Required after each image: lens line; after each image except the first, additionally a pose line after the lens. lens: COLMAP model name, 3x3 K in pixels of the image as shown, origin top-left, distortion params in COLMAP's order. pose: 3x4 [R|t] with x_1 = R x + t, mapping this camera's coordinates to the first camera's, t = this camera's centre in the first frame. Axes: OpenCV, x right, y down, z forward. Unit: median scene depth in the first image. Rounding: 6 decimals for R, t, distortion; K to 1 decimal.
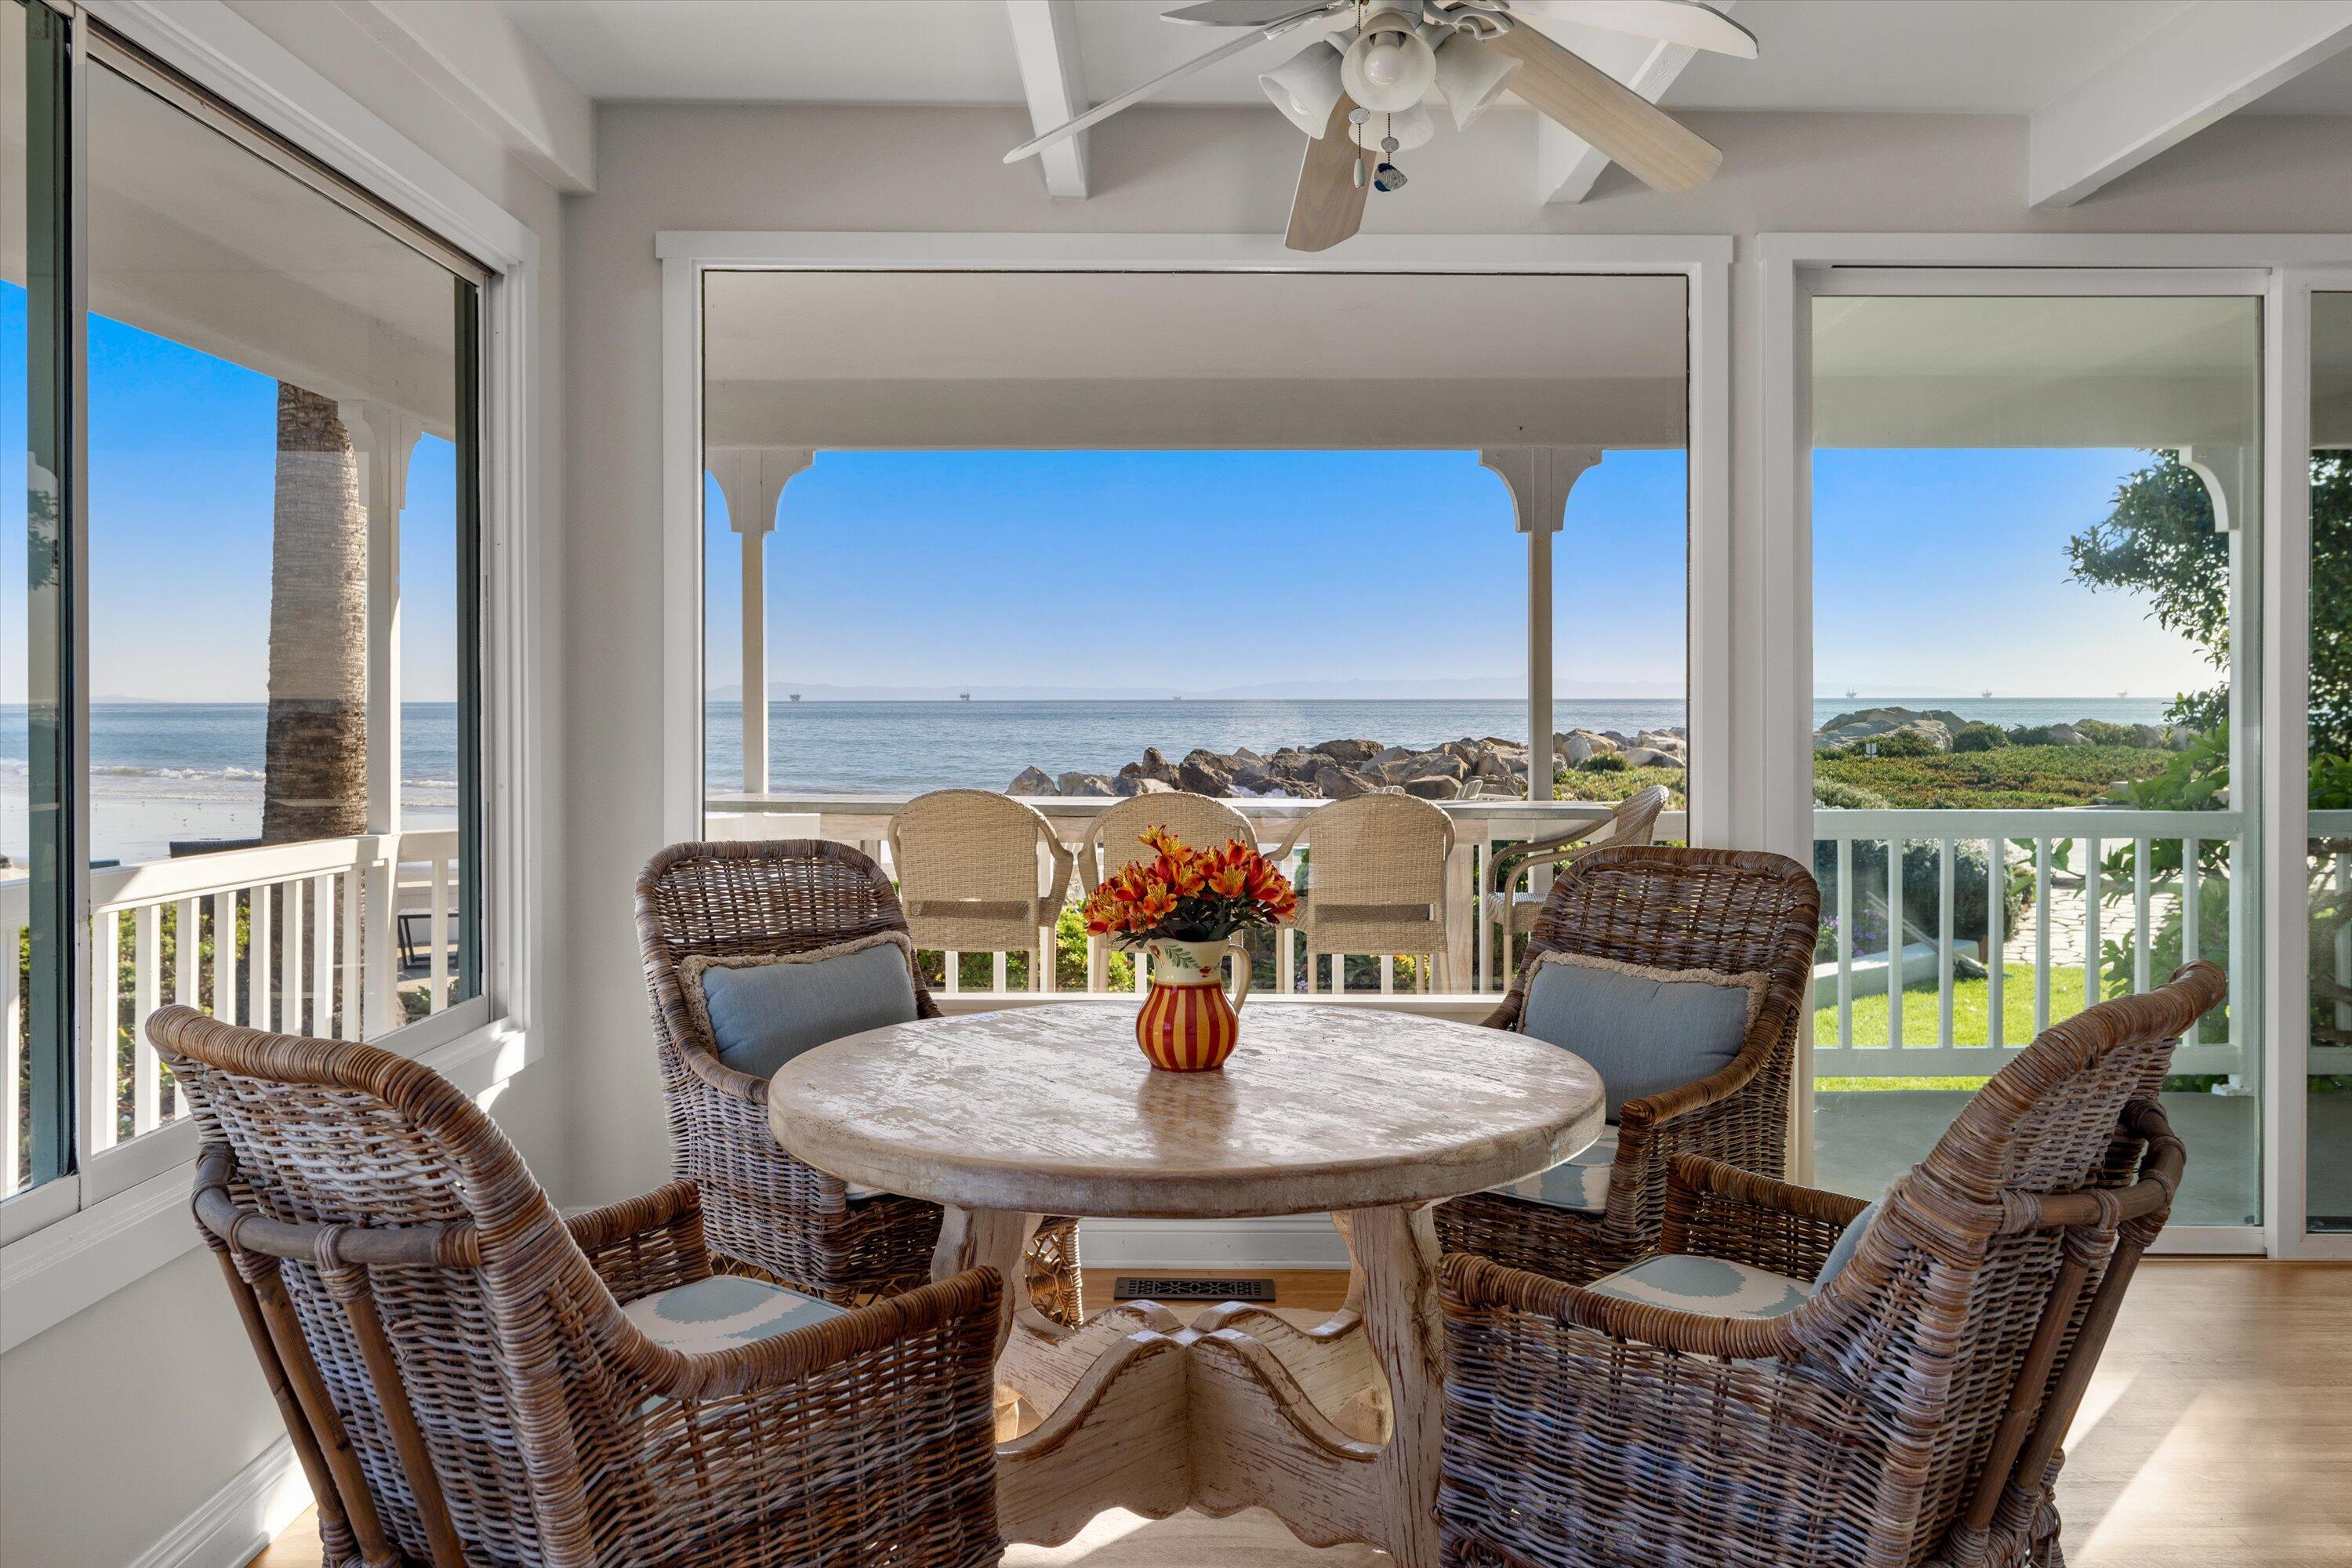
lens RADIAL K [[1761.1, 0, 1186.7], [0, 1761.1, 712.3], [0, 0, 1]] dist [0.266240, -0.404681]
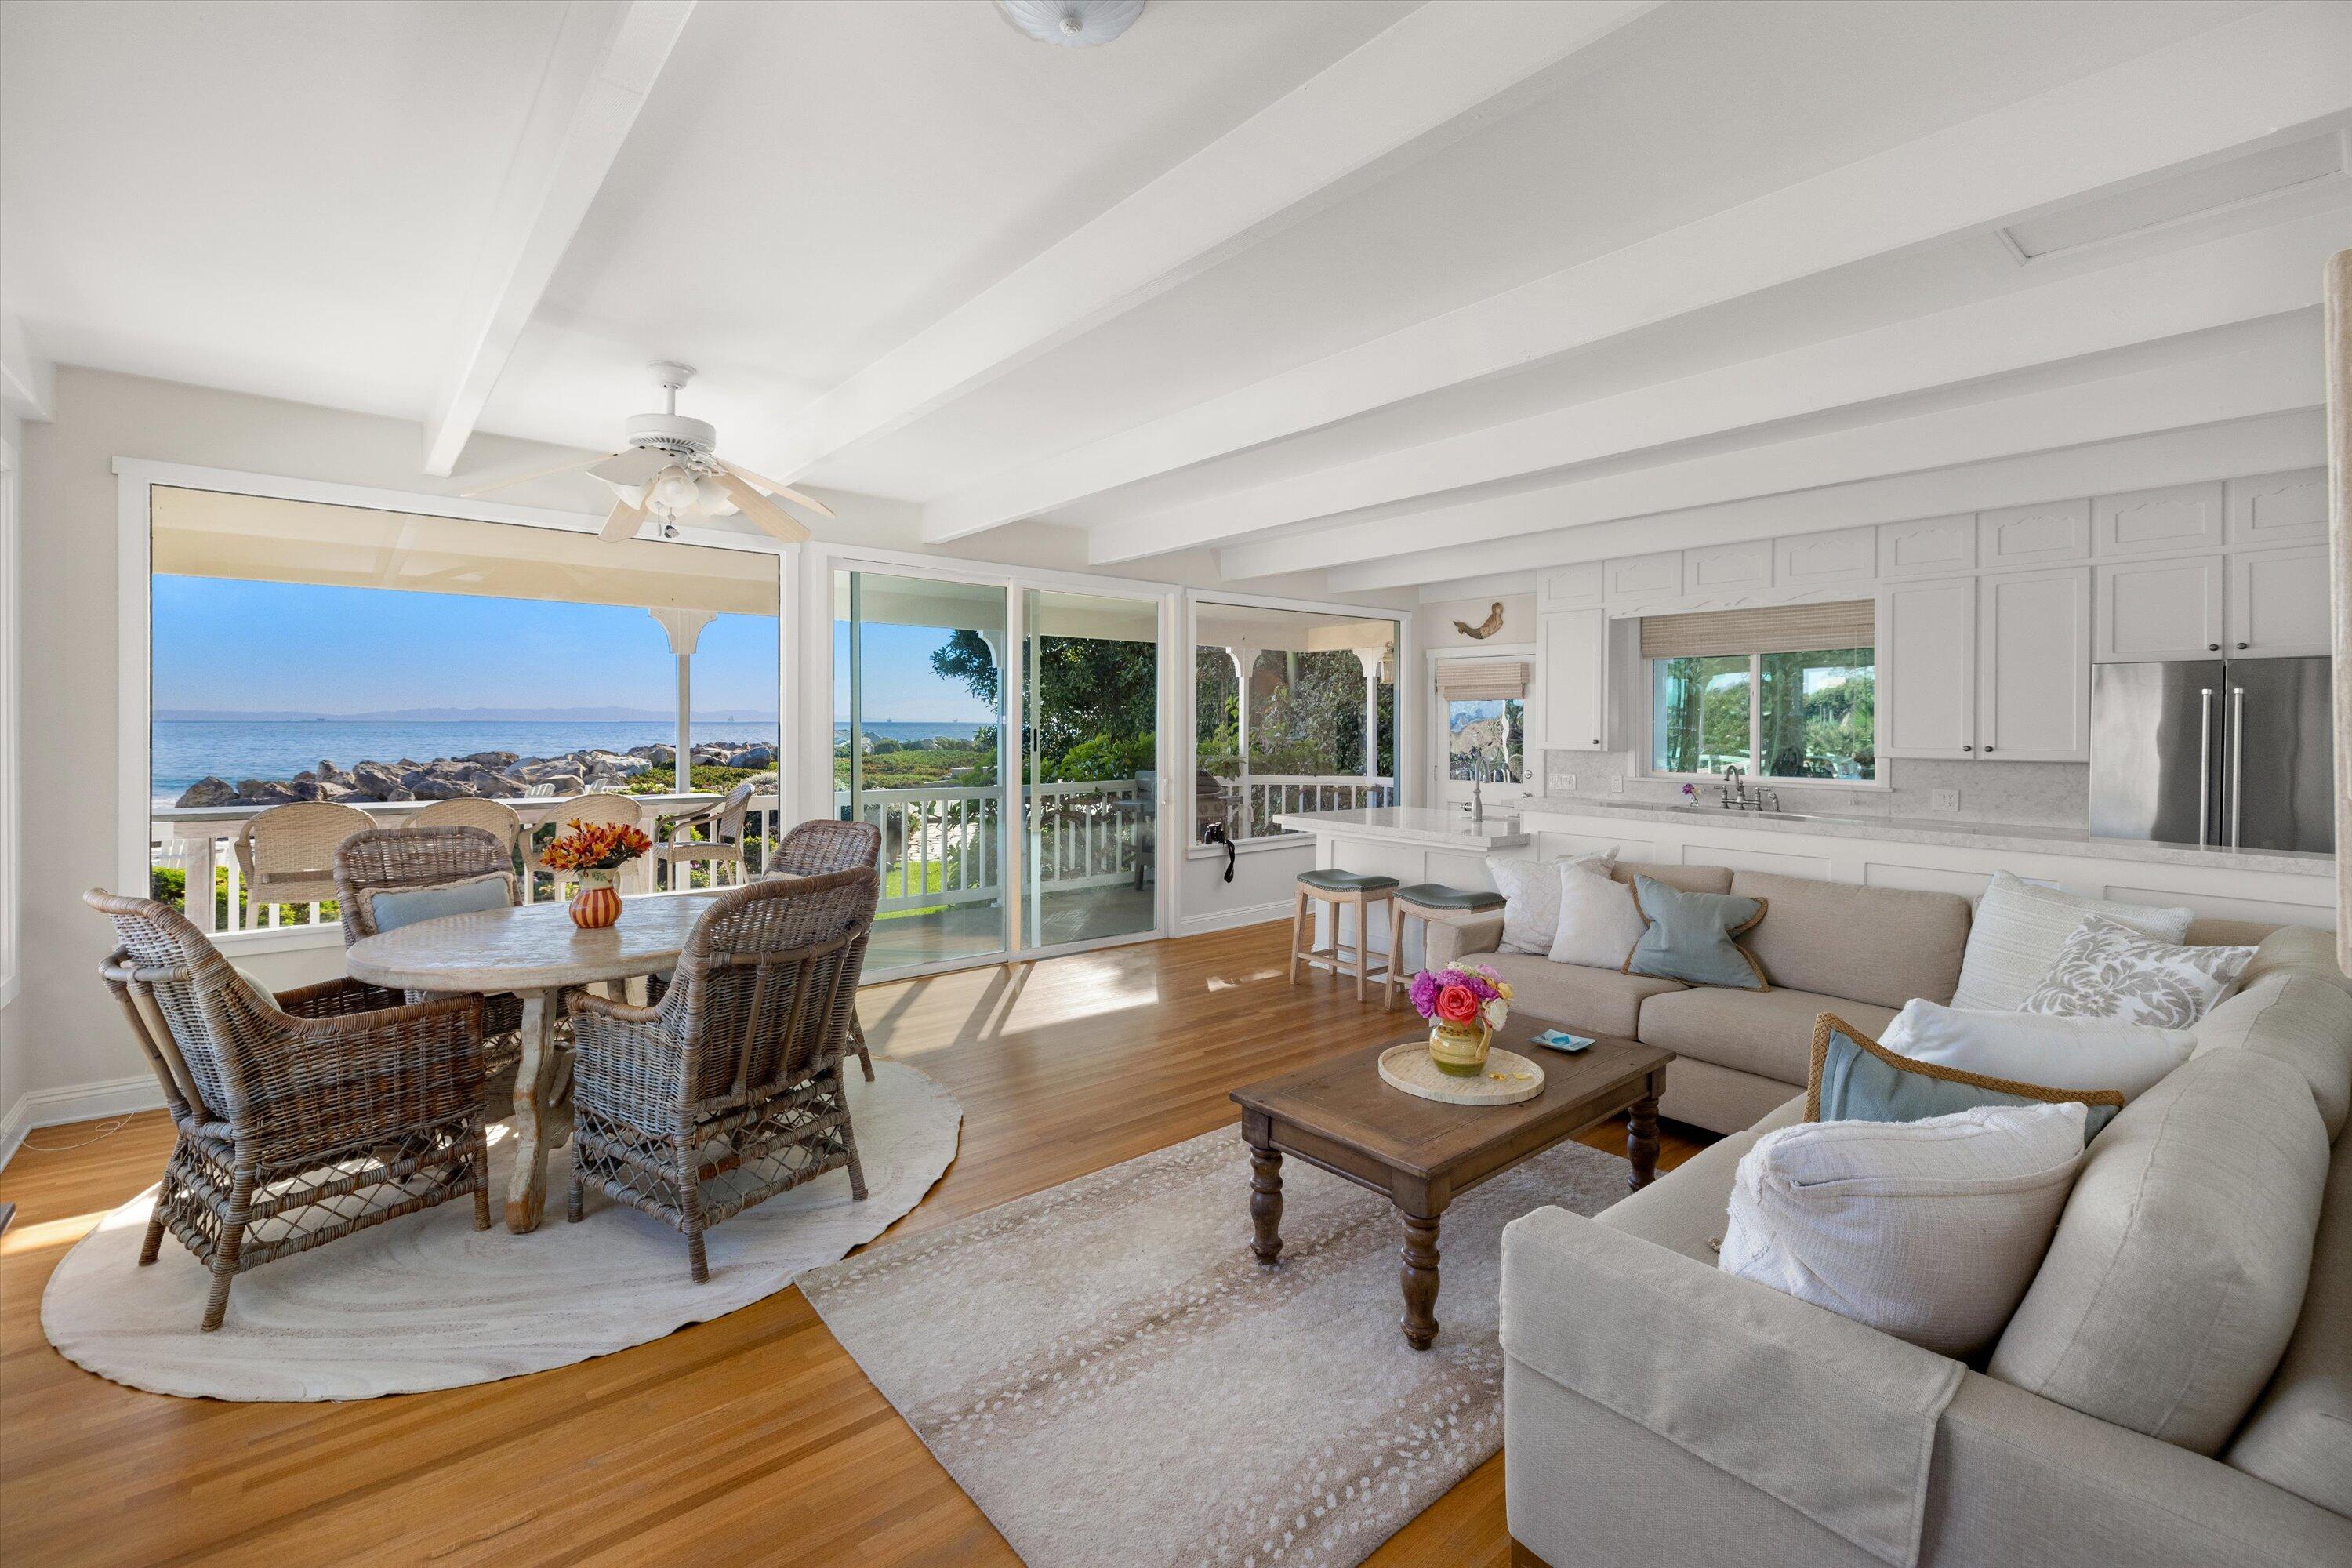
lens RADIAL K [[1024.7, 0, 1185.8], [0, 1024.7, 737.1], [0, 0, 1]] dist [0.000828, 0.000249]
pose [[0.769063, -0.000503, 0.639173, -0.070410], [-0.002813, 0.999987, 0.004171, -0.013068], [-0.639167, -0.005006, 0.769052, -0.132686]]
